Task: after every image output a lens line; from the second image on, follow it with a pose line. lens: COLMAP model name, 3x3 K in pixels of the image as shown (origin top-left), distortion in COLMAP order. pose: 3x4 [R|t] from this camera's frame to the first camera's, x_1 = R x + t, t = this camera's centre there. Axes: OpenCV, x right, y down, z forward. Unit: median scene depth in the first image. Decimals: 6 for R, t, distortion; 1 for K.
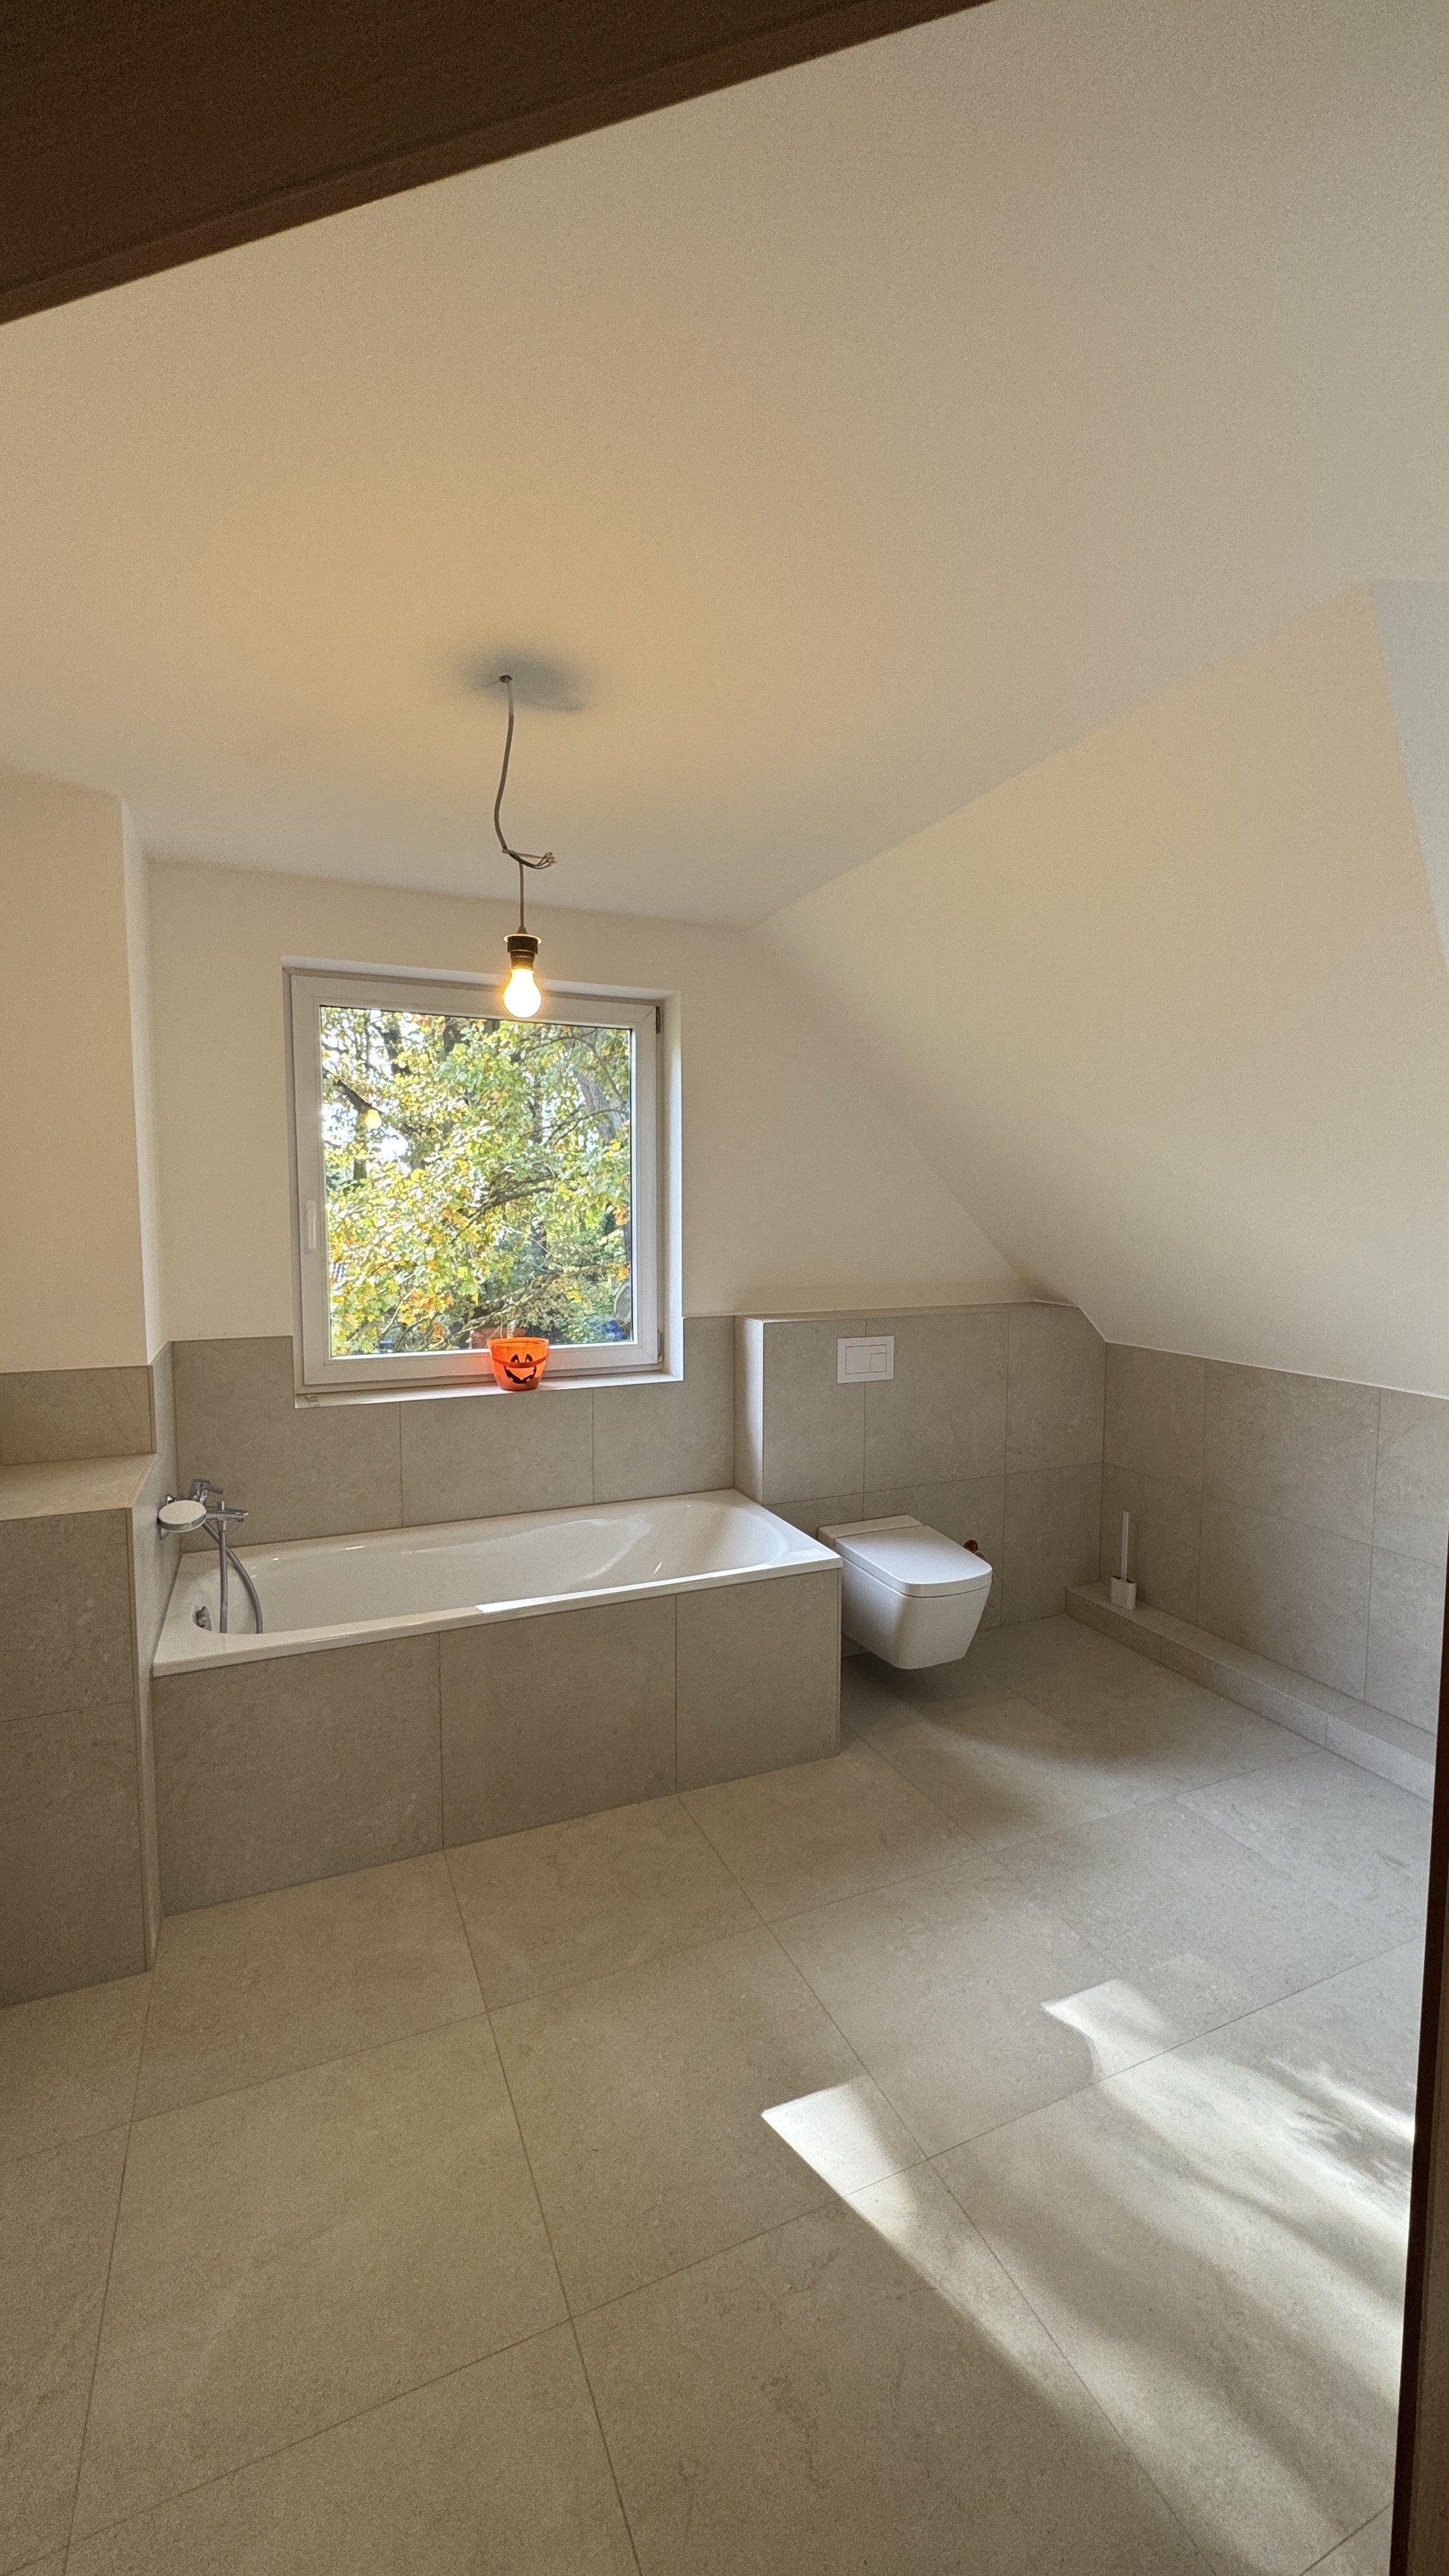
lens RADIAL K [[1017.3, 0, 723.5], [0, 1017.3, 1286.4], [0, 0, 1]] dist [0.002180, 0.000226]
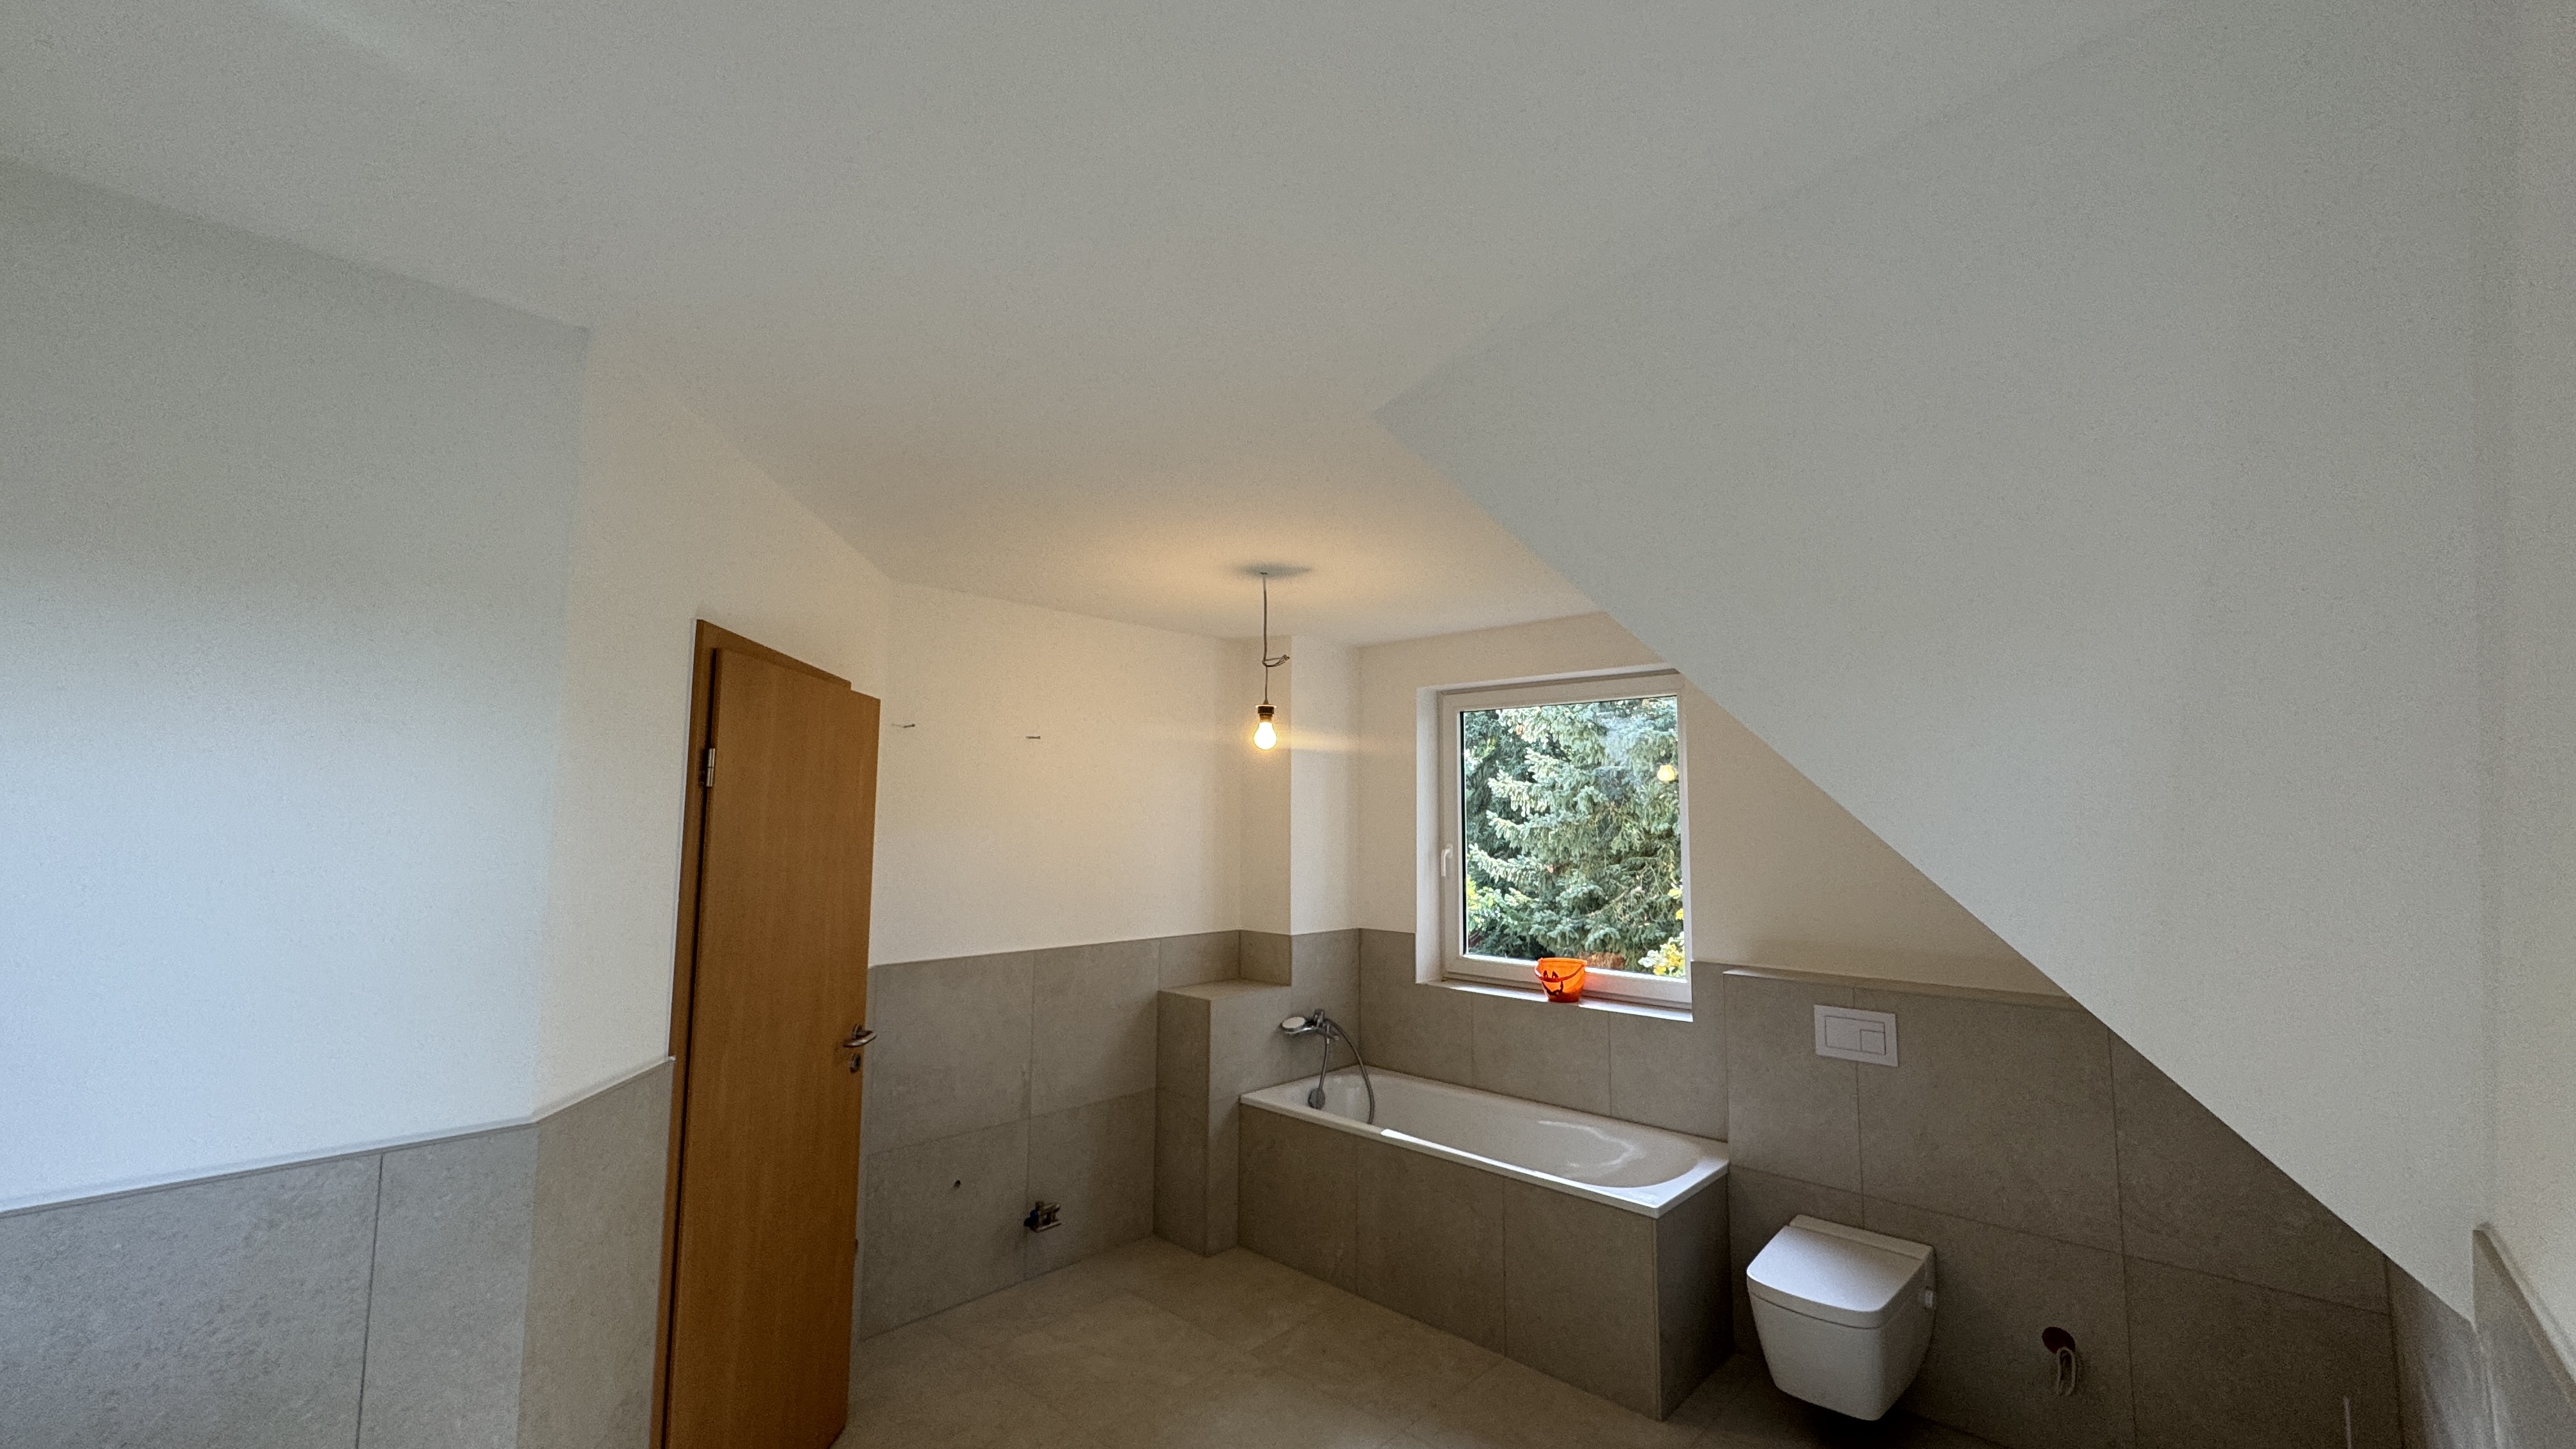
lens RADIAL K [[1017.3, 0, 1282.8], [0, 1017.3, 724.4], [0, 0, 1]] dist [0.002180, 0.000226]
pose [[0.394679, -0.088143, -0.914582, 0.821112], [-0.079144, 0.988427, -0.129414, -0.043077], [0.915404, 0.123460, 0.383135, 0.184022]]
